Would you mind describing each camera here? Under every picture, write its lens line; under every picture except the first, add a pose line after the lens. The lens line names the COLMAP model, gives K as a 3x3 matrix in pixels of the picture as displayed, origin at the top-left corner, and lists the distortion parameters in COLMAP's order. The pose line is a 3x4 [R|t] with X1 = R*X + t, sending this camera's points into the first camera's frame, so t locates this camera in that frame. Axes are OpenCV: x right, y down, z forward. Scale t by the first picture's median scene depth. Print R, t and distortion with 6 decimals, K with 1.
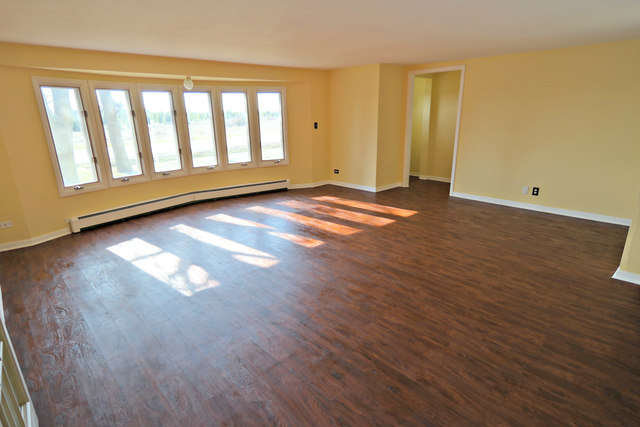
lens RADIAL K [[344.6, 0, 320.0], [0, 344.6, 213.5], [0, 0, 1]] dist [-0.000247, 0.000153]
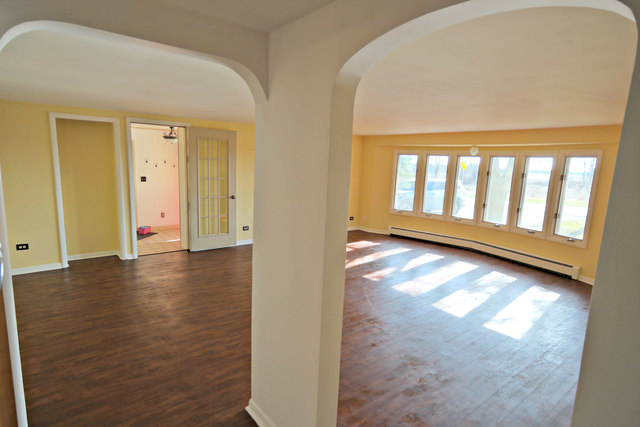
lens RADIAL K [[321.1, 0, 320.0], [0, 321.1, 213.5], [0, 0, 1]] dist [-0.000319, -0.000005]
pose [[-0.032167, 0.172953, -0.984405, 1.305966], [-0.323193, 0.930201, 0.173991, -0.320297], [0.945786, 0.323749, 0.025976, 0.891245]]
